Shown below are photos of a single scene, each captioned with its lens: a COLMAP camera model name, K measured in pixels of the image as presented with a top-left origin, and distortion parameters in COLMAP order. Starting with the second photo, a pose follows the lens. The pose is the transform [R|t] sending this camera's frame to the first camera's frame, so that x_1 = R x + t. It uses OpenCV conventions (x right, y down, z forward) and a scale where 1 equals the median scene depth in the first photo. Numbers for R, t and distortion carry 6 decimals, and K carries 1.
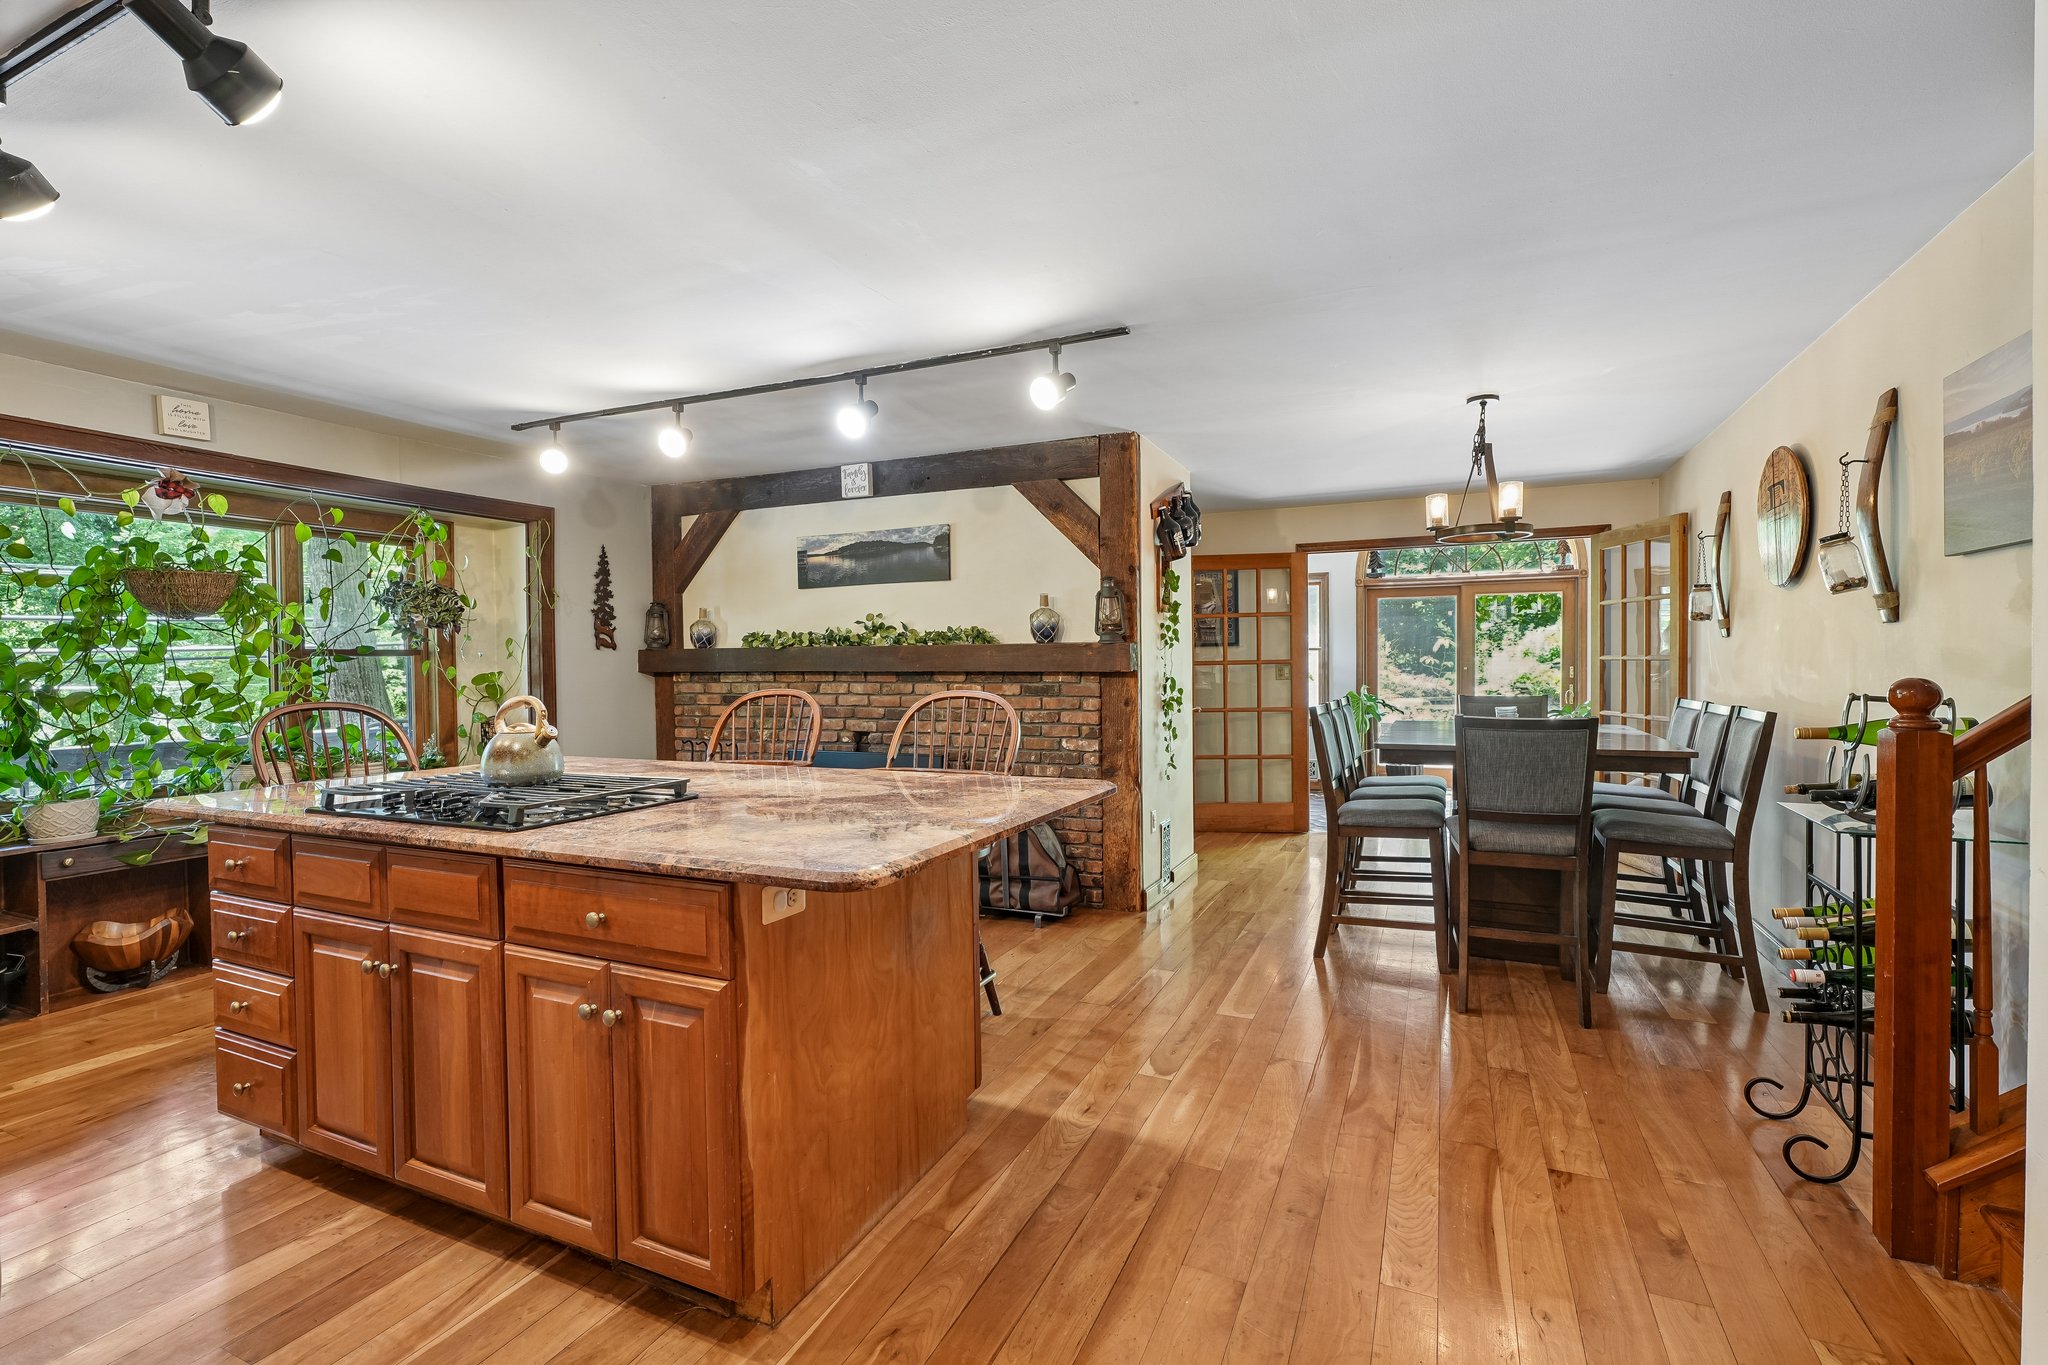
lens RADIAL K [[915.2, 0, 1021.1], [0, 915.2, 679.1], [0, 0, 1]] dist [-0.007917, 0.004498]
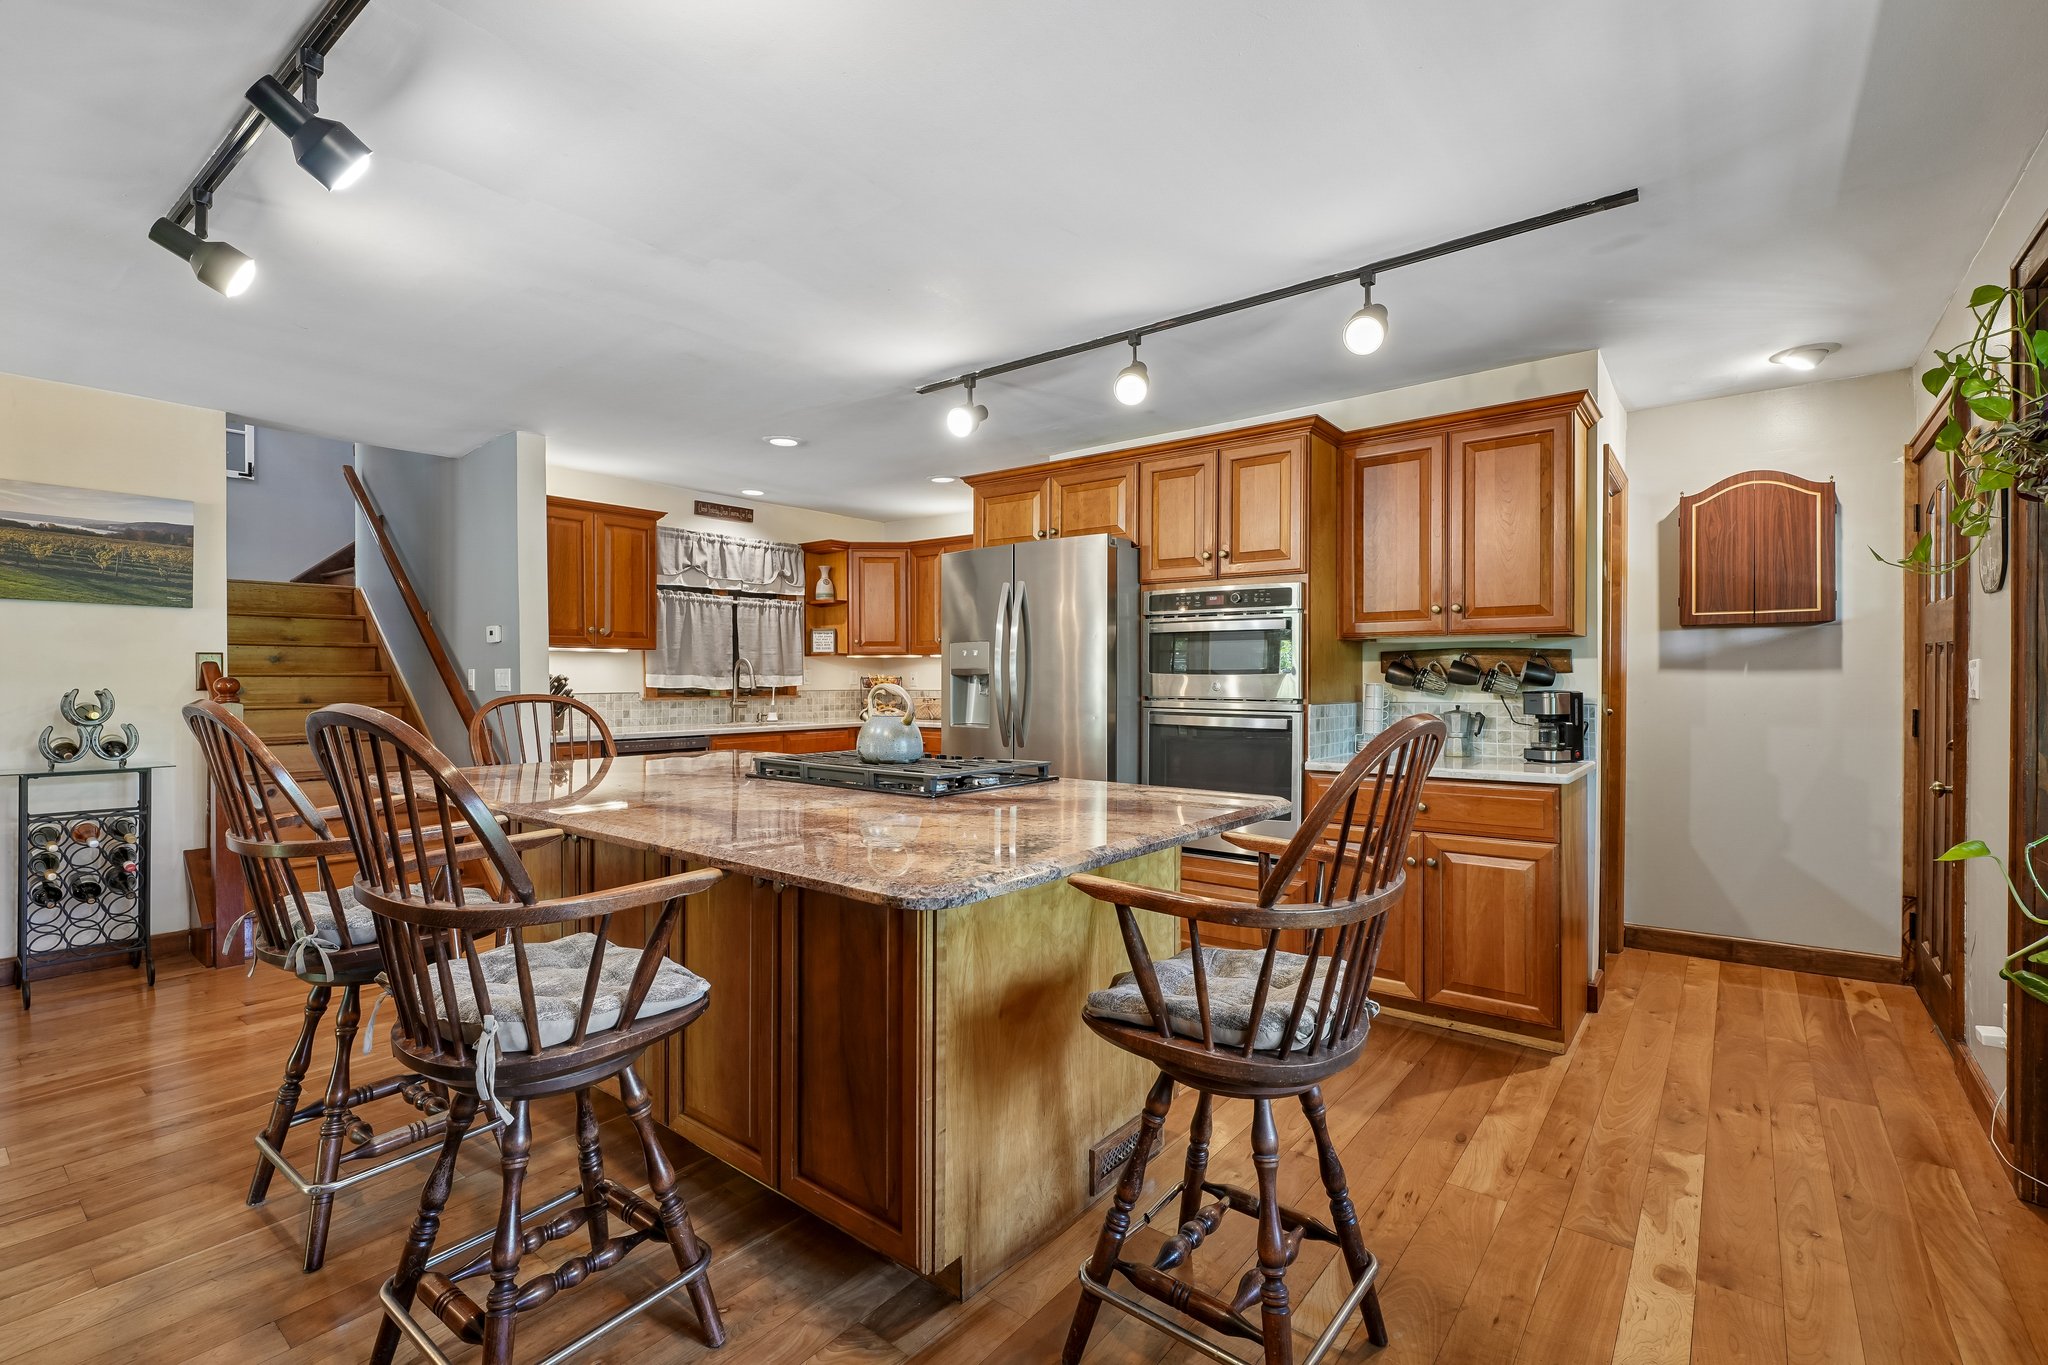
lens RADIAL K [[915.2, 0, 1020.2], [0, 915.2, 680.3], [0, 0, 1]] dist [-0.007917, 0.004498]
pose [[-0.972737, 0.009813, 0.231702, -0.439729], [0.013864, 0.999778, 0.015861, -0.000492], [-0.231495, 0.018640, -0.972658, 0.939237]]
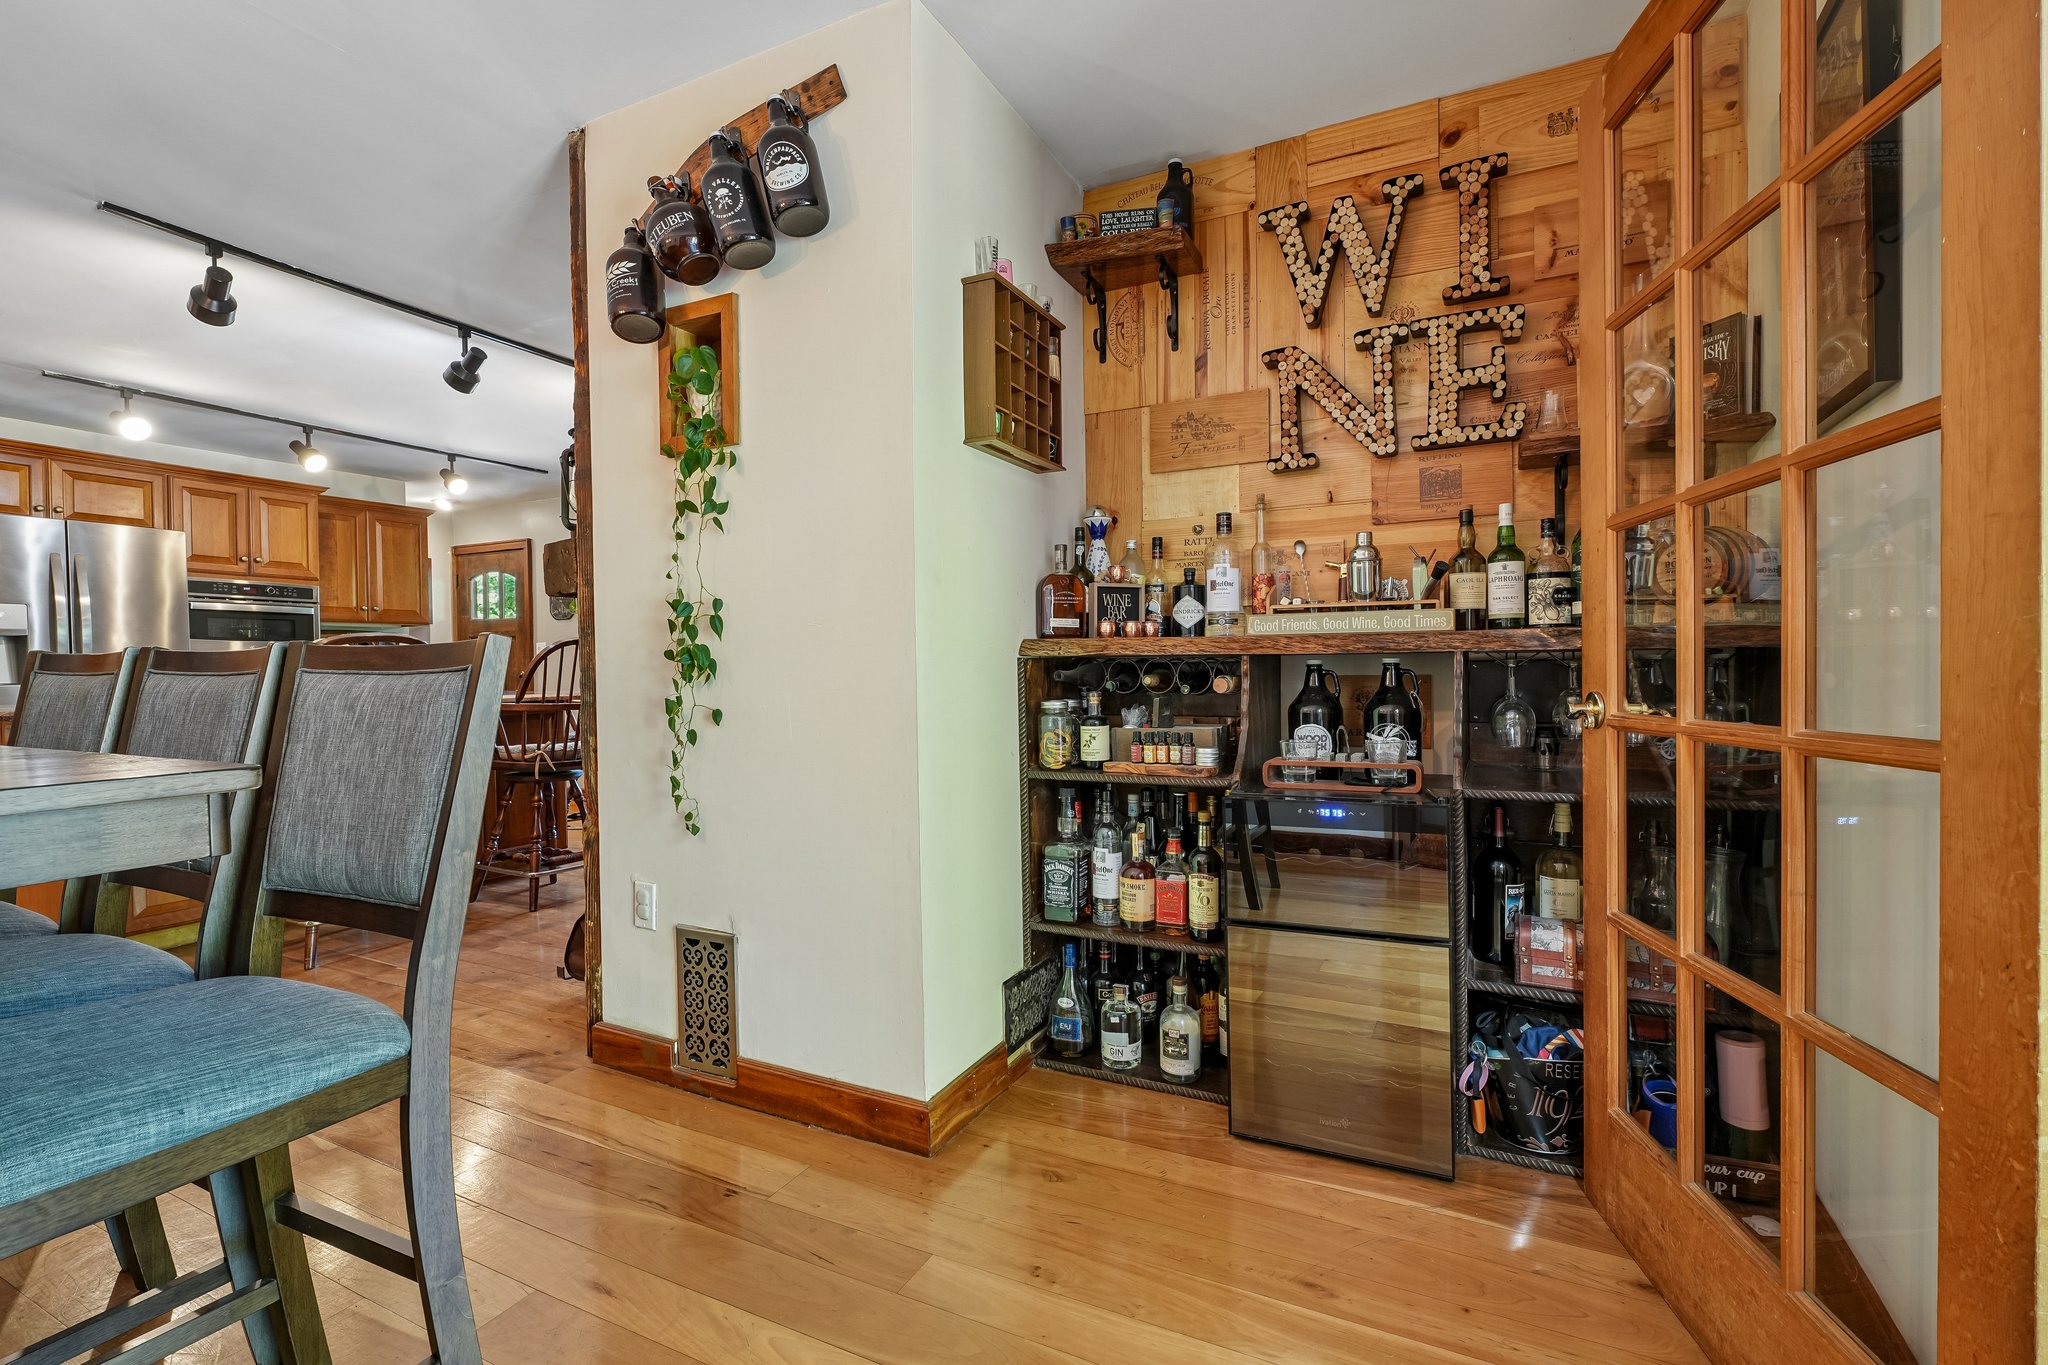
lens RADIAL K [[915.2, 0, 1032.4], [0, 915.2, 680.4], [0, 0, 1]] dist [-0.007917, 0.004498]
pose [[-0.030459, 0.026012, -0.999197, 0.566443], [-0.001465, 0.999659, 0.026069, 0.023986], [0.999535, 0.002258, -0.030410, 1.126031]]
